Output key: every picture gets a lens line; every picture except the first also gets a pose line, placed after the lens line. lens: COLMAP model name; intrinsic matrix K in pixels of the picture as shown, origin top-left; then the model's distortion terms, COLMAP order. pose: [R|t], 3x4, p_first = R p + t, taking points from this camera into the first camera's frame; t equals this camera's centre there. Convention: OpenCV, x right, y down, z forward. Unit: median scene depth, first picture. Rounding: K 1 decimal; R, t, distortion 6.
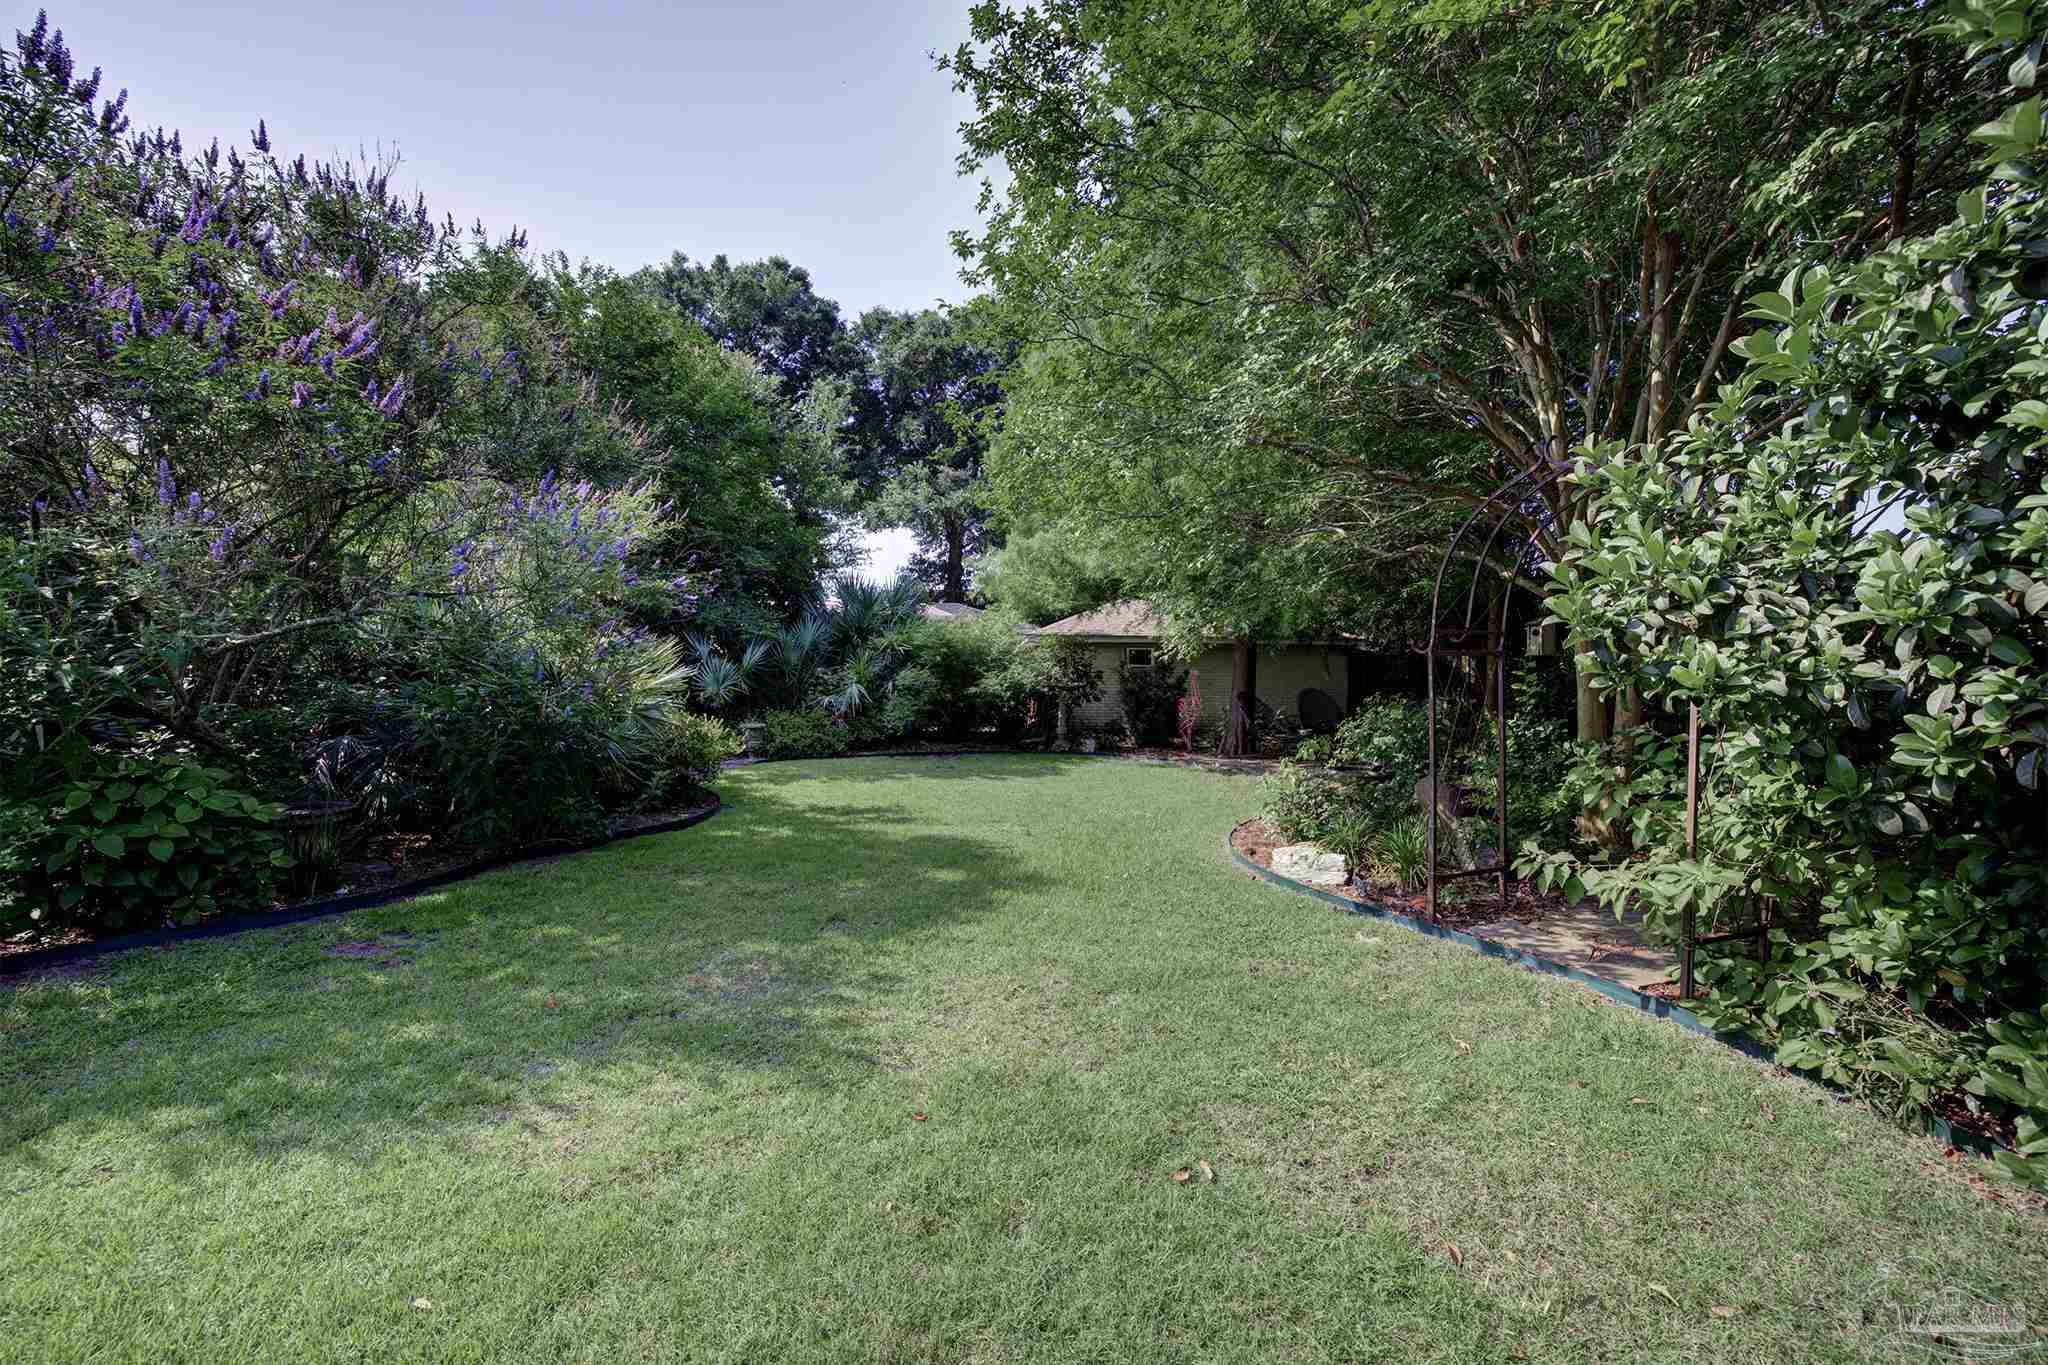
lens RADIAL K [[902.2, 0, 1024.0], [0, 902.2, 682.5], [0, 0, 1]] dist [-0.043879, 0.025397]
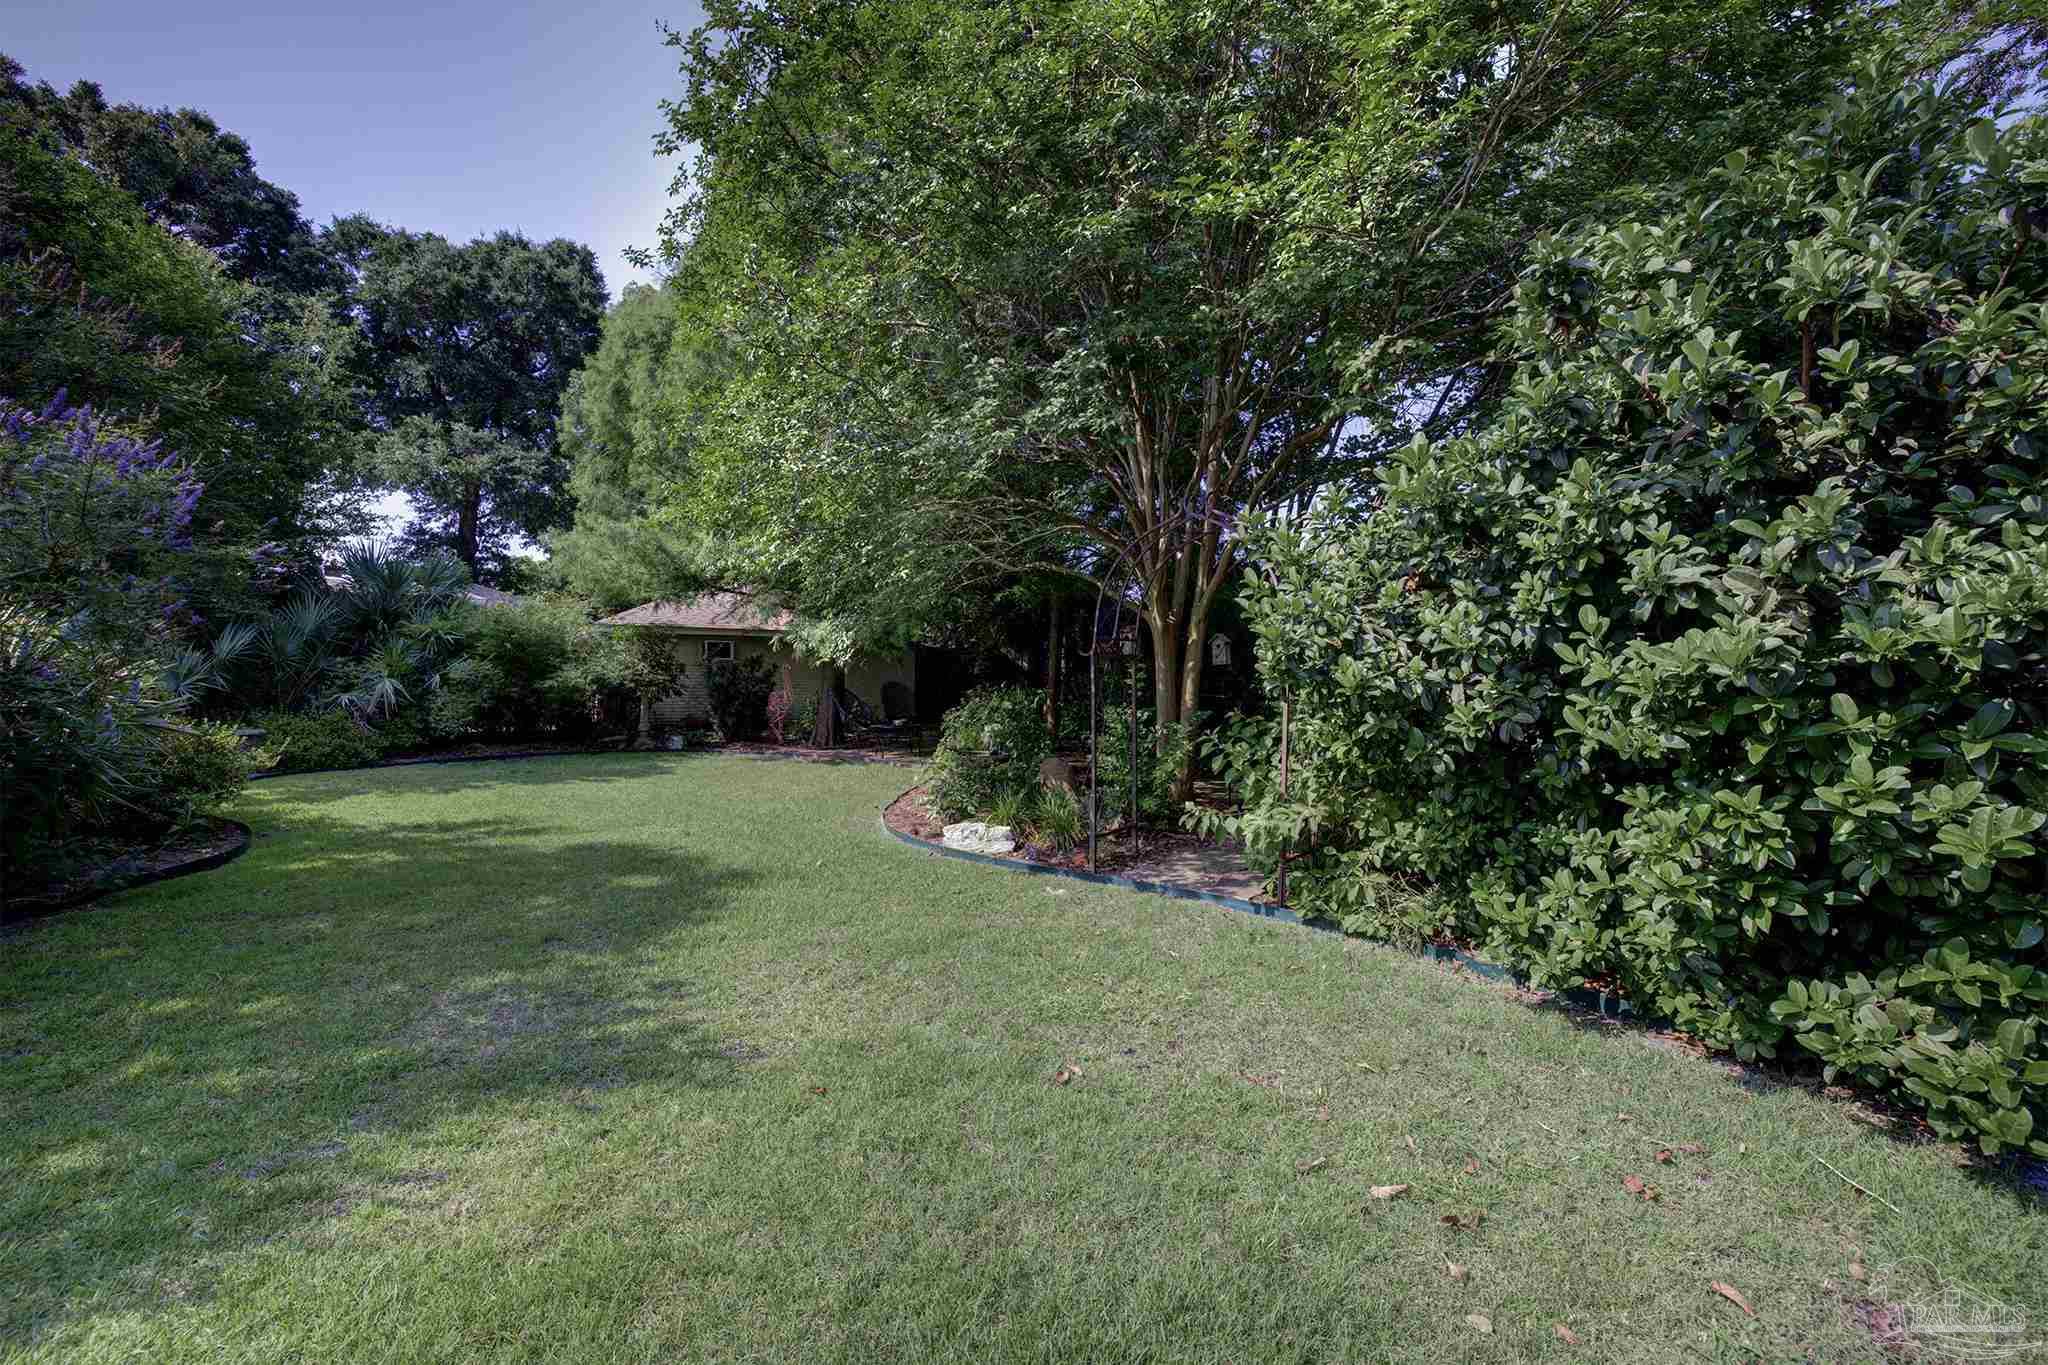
lens RADIAL K [[902.2, 0, 1024.0], [0, 902.2, 682.5], [0, 0, 1]] dist [-0.043879, 0.025397]
pose [[0.862206, -0.004245, 0.506539, -0.108225], [-0.000761, 0.999953, 0.009676, -0.003428], [-0.506556, -0.008729, 0.862163, -0.011976]]
